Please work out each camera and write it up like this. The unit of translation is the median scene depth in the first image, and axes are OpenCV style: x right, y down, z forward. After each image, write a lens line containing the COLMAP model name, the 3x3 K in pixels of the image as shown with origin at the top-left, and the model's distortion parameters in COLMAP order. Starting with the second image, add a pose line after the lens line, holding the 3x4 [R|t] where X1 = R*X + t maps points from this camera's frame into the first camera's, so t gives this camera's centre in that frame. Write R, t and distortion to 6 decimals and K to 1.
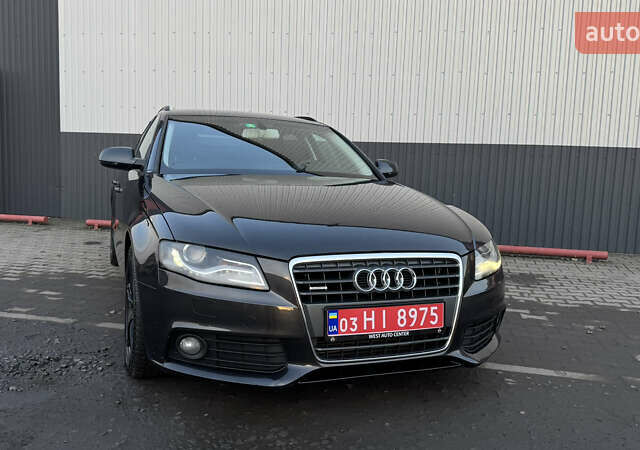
lens RADIAL K [[566.1, 0, 320.0], [0, 566.1, 225.0], [0, 0, 1]] dist [0.129191, -0.230214]
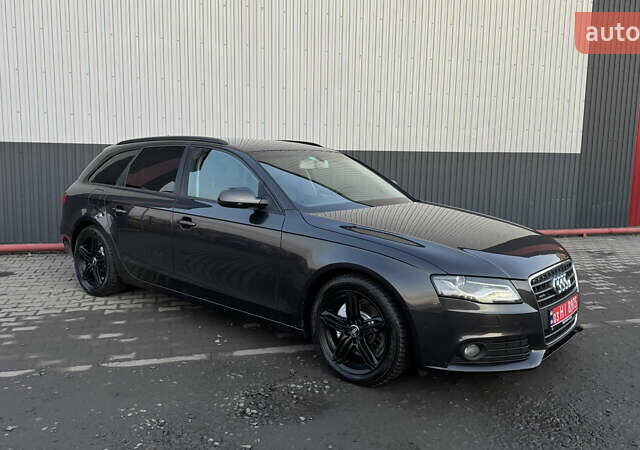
lens RADIAL K [[566.8, 0, 320.1], [0, 566.8, 217.8], [0, 0, 1]] dist [0.152440, -0.258137]
pose [[0.873201, -0.078142, 0.481054, -0.906166], [0.064592, 0.996911, 0.044691, -0.144261], [-0.483060, -0.007952, 0.875551, -0.011856]]
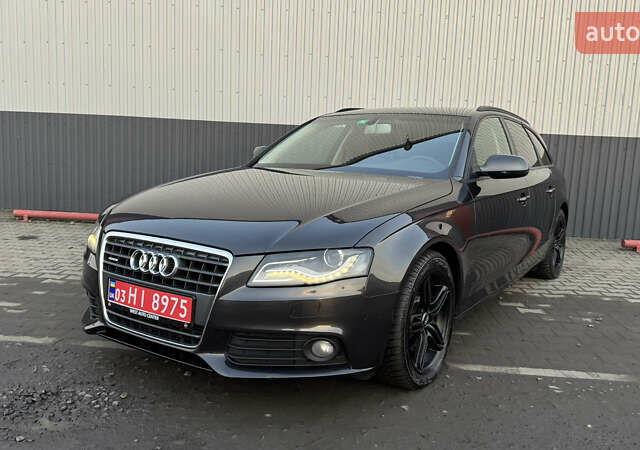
lens RADIAL K [[566.1, 0, 320.0], [0, 566.1, 225.0], [0, 0, 1]] dist [0.129191, -0.230214]
pose [[0.987065, -0.016039, 0.159519, -0.209607], [0.009451, 0.999074, 0.041970, -0.049226], [-0.160044, -0.039920, 0.986302, 0.109914]]
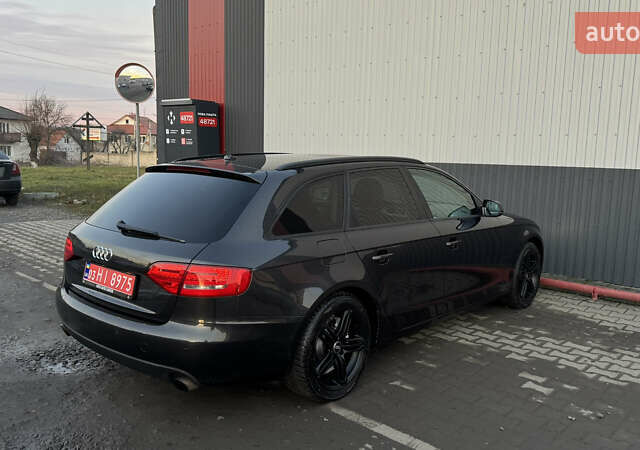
lens RADIAL K [[566.1, 0, 320.0], [0, 566.1, 225.0], [0, 0, 1]] dist [0.129191, -0.230214]
pose [[0.868794, 0.052236, -0.492412, 0.715937], [-0.050389, 0.998585, 0.017027, -0.127306], [0.492604, 0.010019, 0.870196, 0.078412]]
